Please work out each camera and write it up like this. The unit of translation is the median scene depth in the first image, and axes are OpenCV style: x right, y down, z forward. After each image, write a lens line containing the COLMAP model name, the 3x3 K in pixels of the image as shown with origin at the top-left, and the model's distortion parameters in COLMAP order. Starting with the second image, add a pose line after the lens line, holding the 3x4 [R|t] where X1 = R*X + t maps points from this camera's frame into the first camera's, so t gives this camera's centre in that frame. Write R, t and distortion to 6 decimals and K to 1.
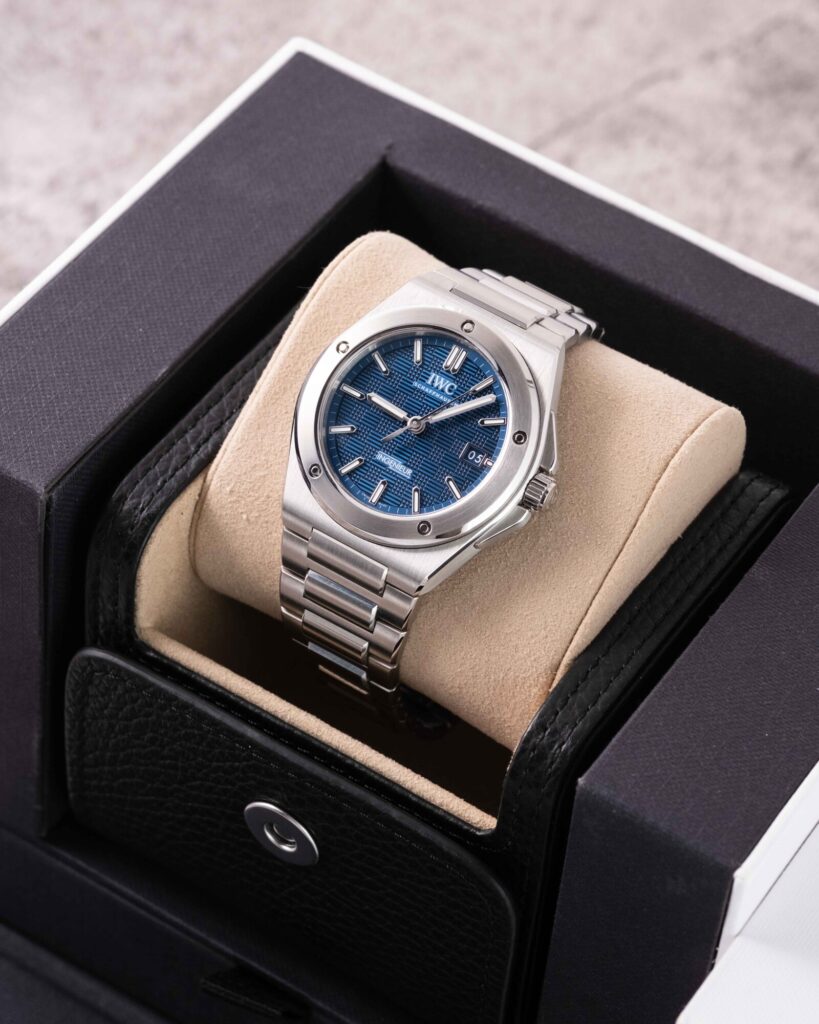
lens RADIAL K [[3146.1, 0, 539.3], [0, 3146.1, 511.2], [0, 0, 1]] dist [0.112368, -0.171675]
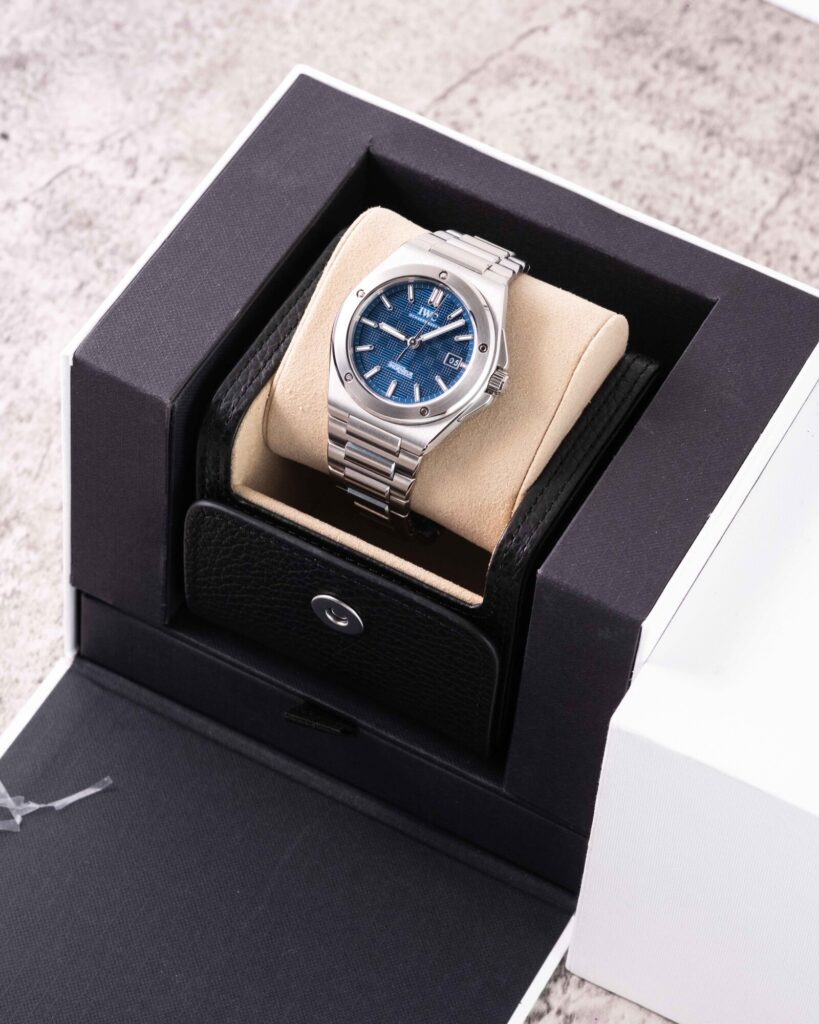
lens RADIAL K [[3146.1, 0, 539.3], [0, 3146.1, 511.2], [0, 0, 1]] dist [0.112368, -0.171675]
pose [[0.996212, -0.065864, 0.056779, -0.068354], [0.059925, 0.993119, 0.100612, -0.093196], [-0.063016, -0.096828, 0.993304, -0.501085]]
